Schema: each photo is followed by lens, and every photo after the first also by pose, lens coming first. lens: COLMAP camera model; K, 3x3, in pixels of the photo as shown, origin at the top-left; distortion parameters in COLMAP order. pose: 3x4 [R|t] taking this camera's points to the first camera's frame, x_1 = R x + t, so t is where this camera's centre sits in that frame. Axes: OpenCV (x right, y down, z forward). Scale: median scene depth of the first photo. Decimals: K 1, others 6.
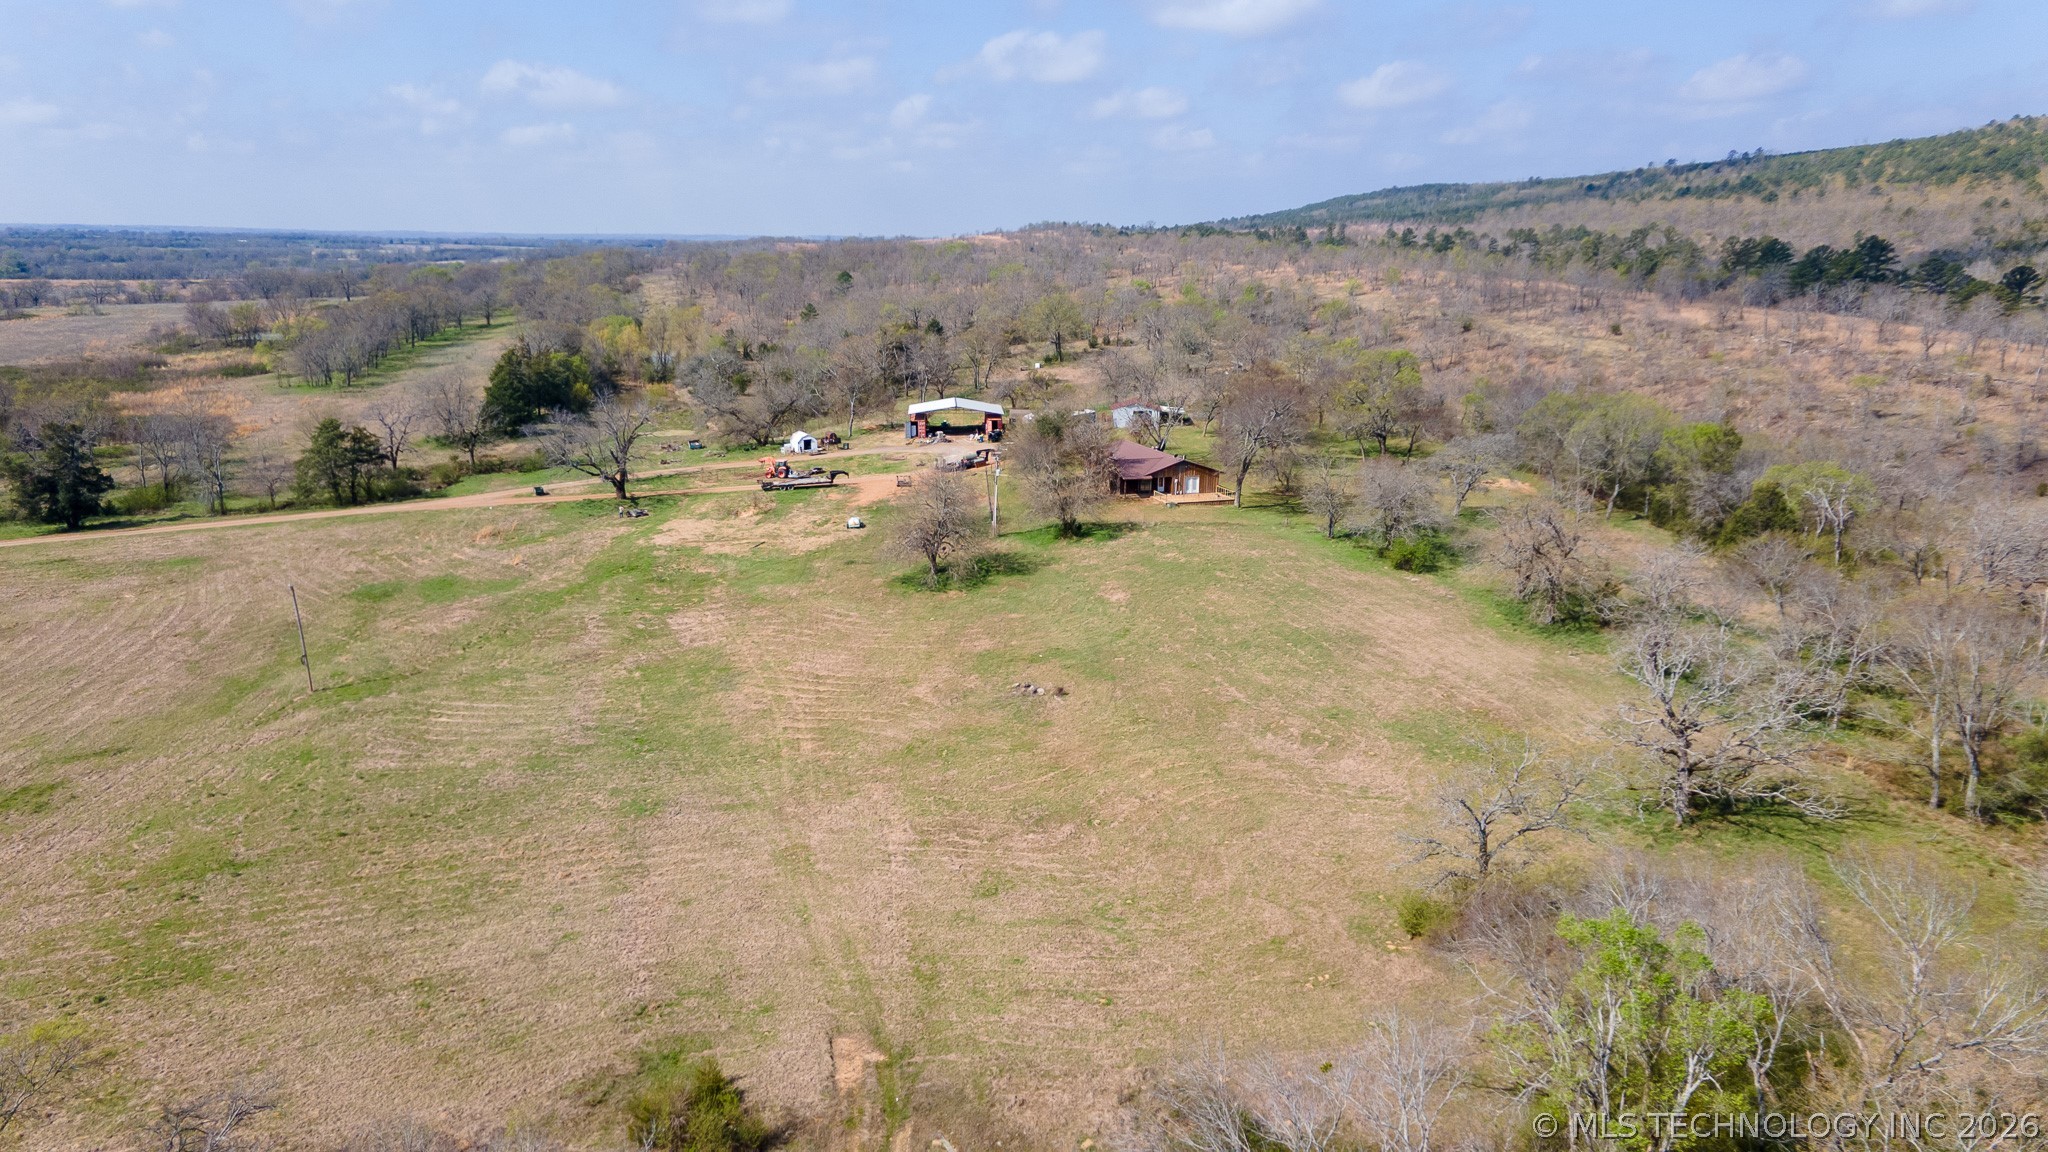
lens RADIAL K [[1486.1, 0, 1018.6], [0, 1486.1, 576.6], [0, 0, 1]] dist [0.037799, 0.025174]
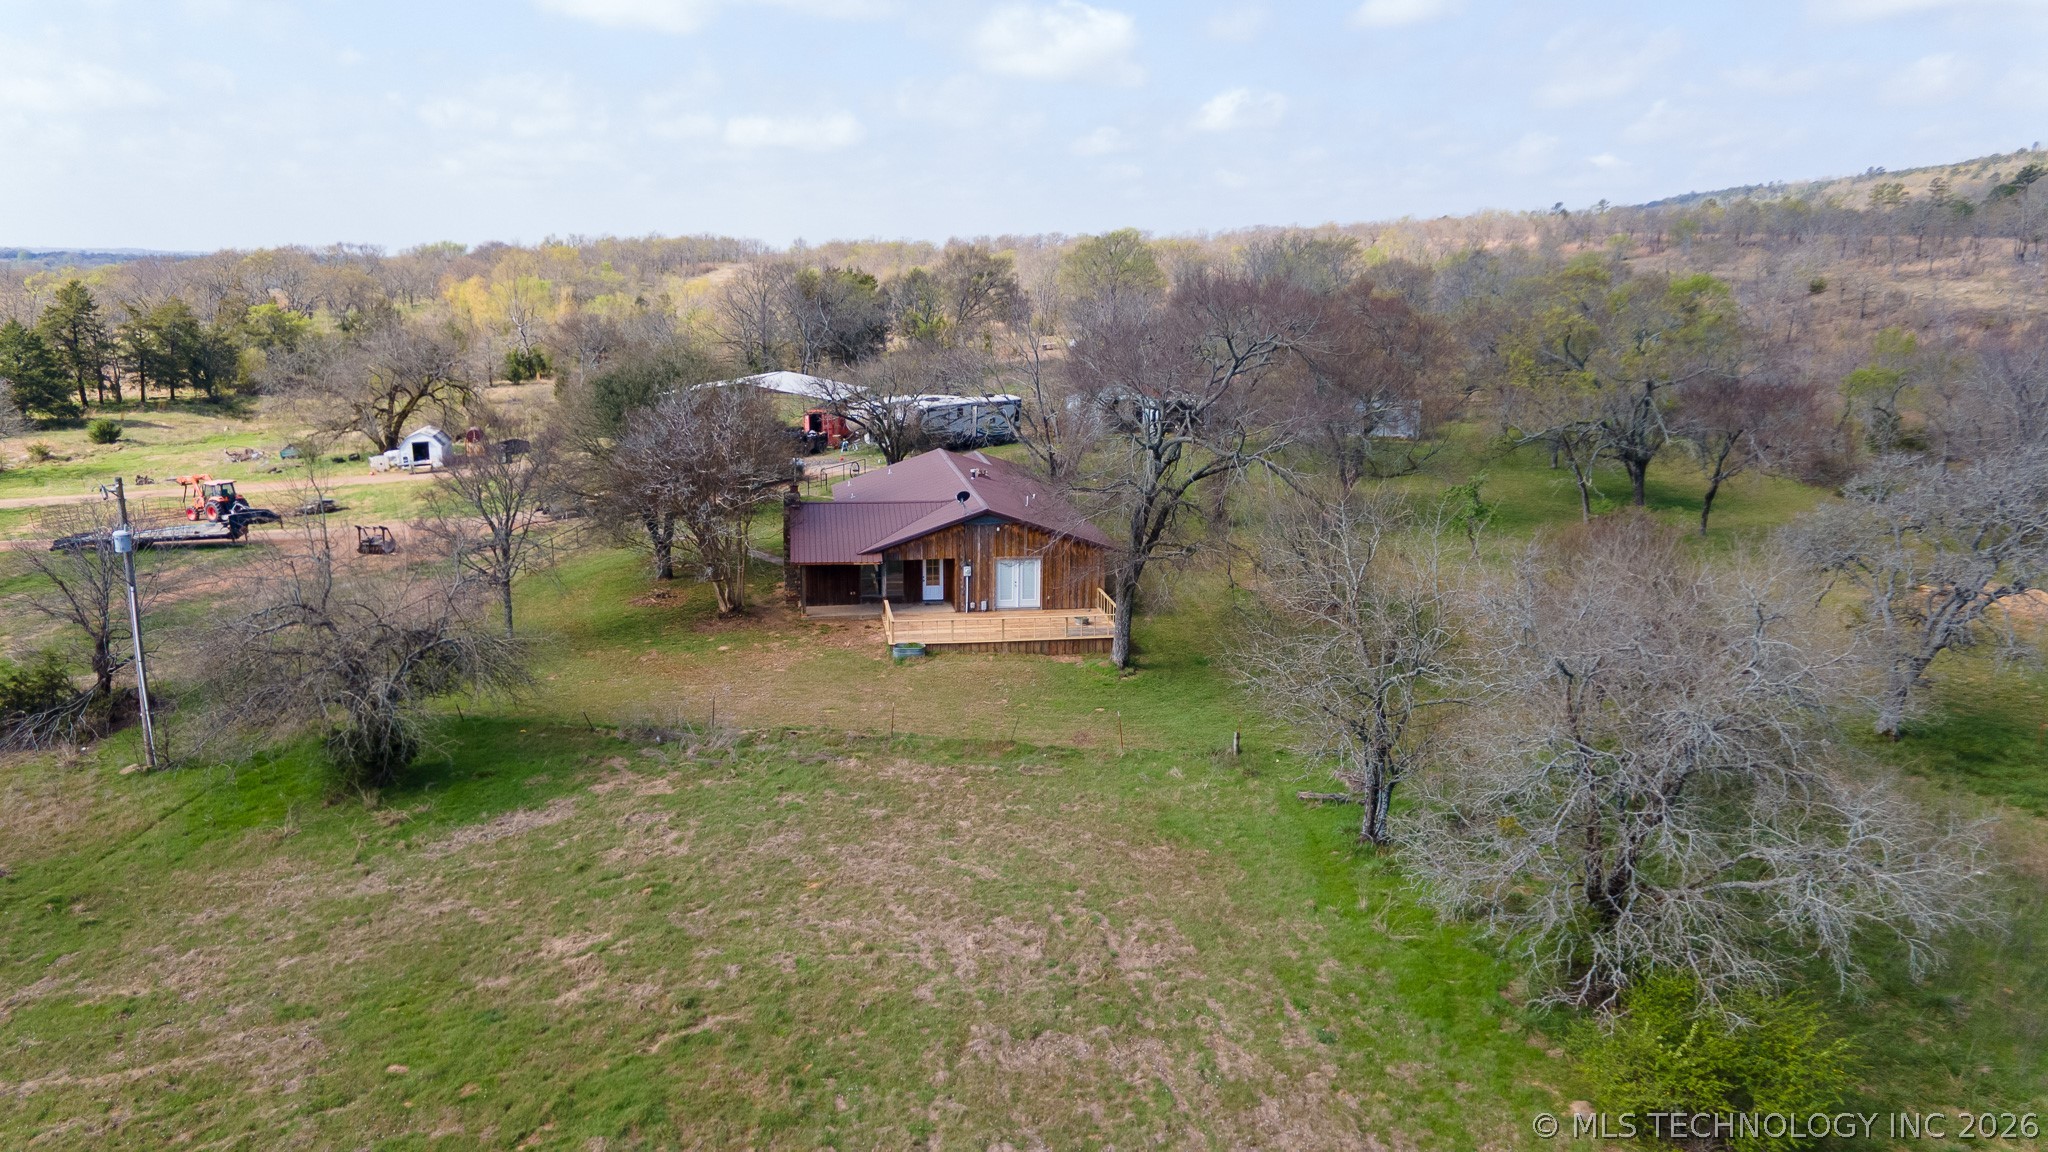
lens RADIAL K [[1486.1, 0, 1026.6], [0, 1486.1, 569.7], [0, 0, 1]] dist [0.037799, 0.025174]
pose [[0.985846, 0.034485, -0.164067, 0.157662], [-0.038369, 0.999052, -0.020566, -0.052702], [0.163203, 0.026570, 0.986235, 0.609353]]
